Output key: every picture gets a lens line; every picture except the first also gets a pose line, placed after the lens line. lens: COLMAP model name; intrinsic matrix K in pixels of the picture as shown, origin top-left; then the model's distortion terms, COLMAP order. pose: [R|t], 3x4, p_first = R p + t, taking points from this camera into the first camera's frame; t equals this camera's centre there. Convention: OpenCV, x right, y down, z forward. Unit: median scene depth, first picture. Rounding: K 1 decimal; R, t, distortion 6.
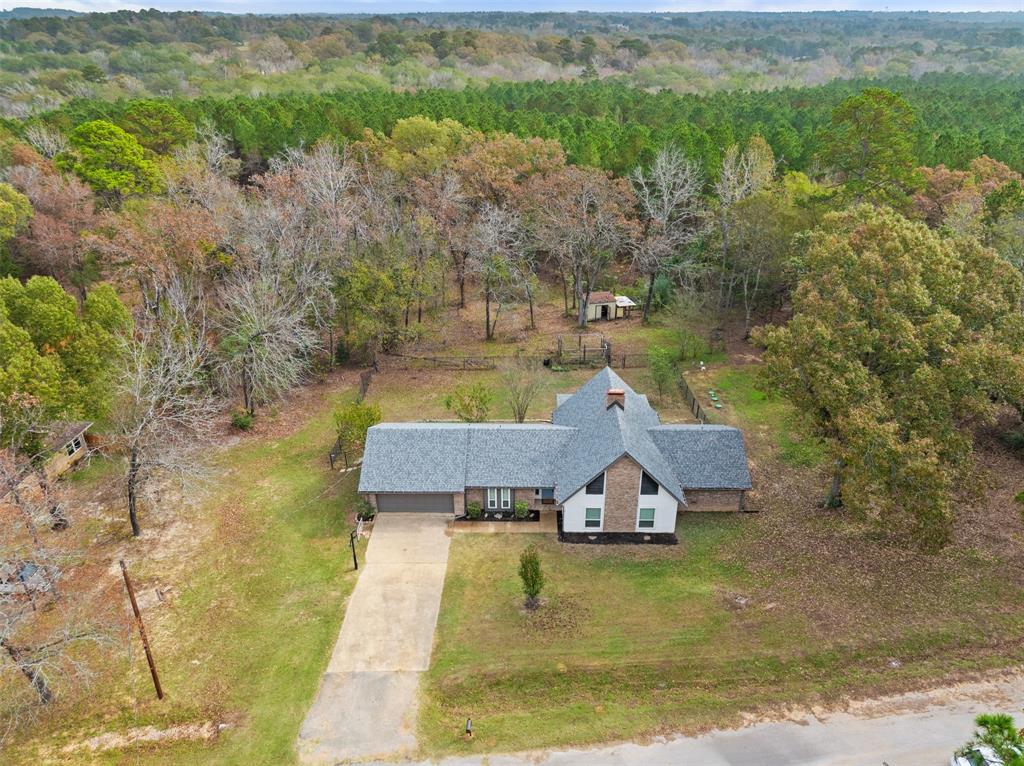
lens RADIAL K [[723.3, 0, 512.6], [0, 723.3, 385.0], [0, 0, 1]] dist [-0.042399, 0.002027]
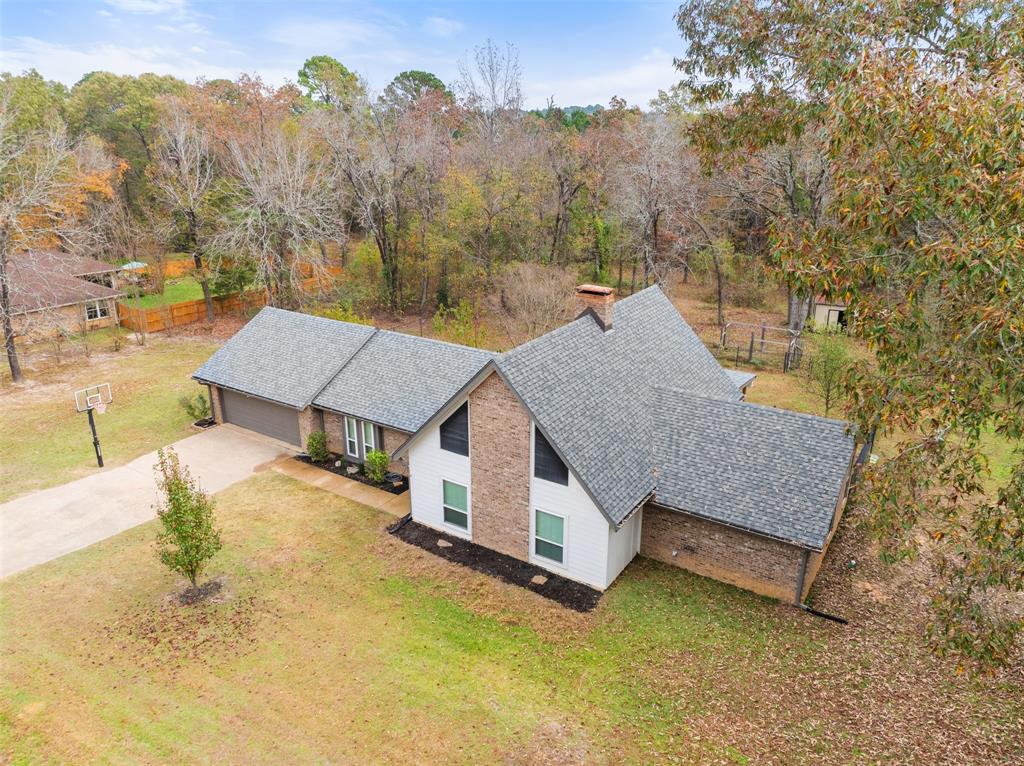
lens RADIAL K [[723.3, 0, 514.6], [0, 723.3, 380.9], [0, 0, 1]] dist [-0.042399, 0.002027]
pose [[0.848518, 0.183781, -0.496227, 0.372913], [-0.250522, 0.965519, -0.070792, 0.125901], [0.466107, 0.184384, 0.865302, 0.570509]]
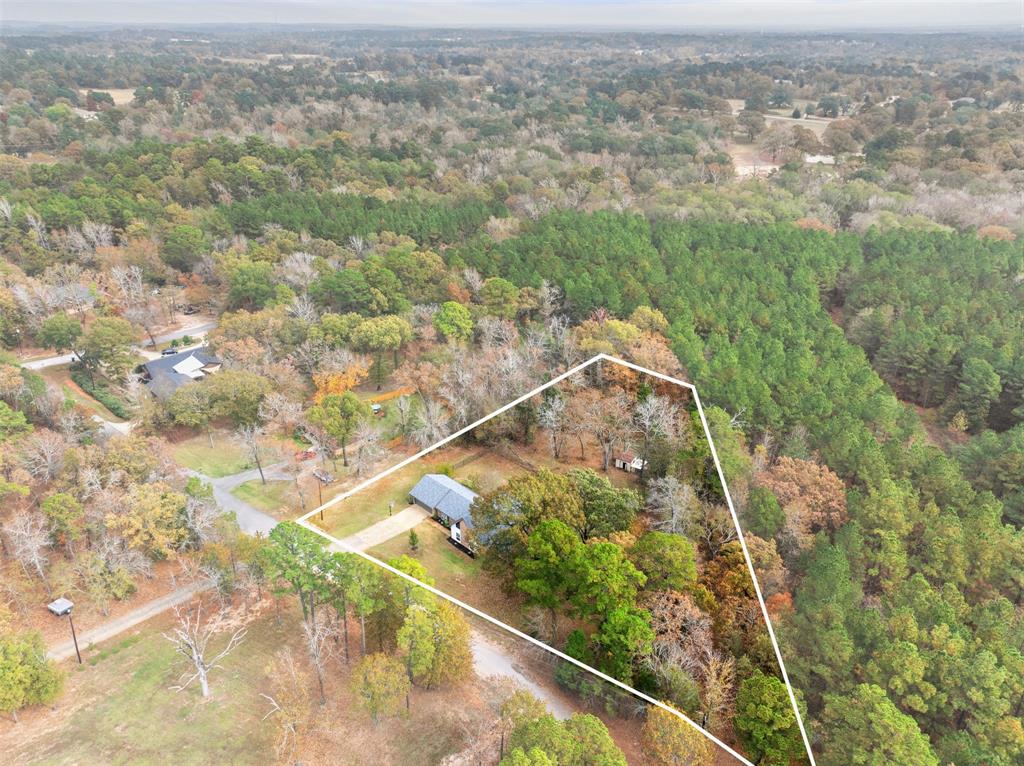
lens RADIAL K [[723.3, 0, 512.6], [0, 723.3, 382.9], [0, 0, 1]] dist [-0.042399, 0.002027]
pose [[0.720463, 0.309374, -0.620661, 1.755887], [-0.323103, 0.941652, 0.094317, -0.680425], [0.613627, 0.132585, 0.778385, -1.061199]]
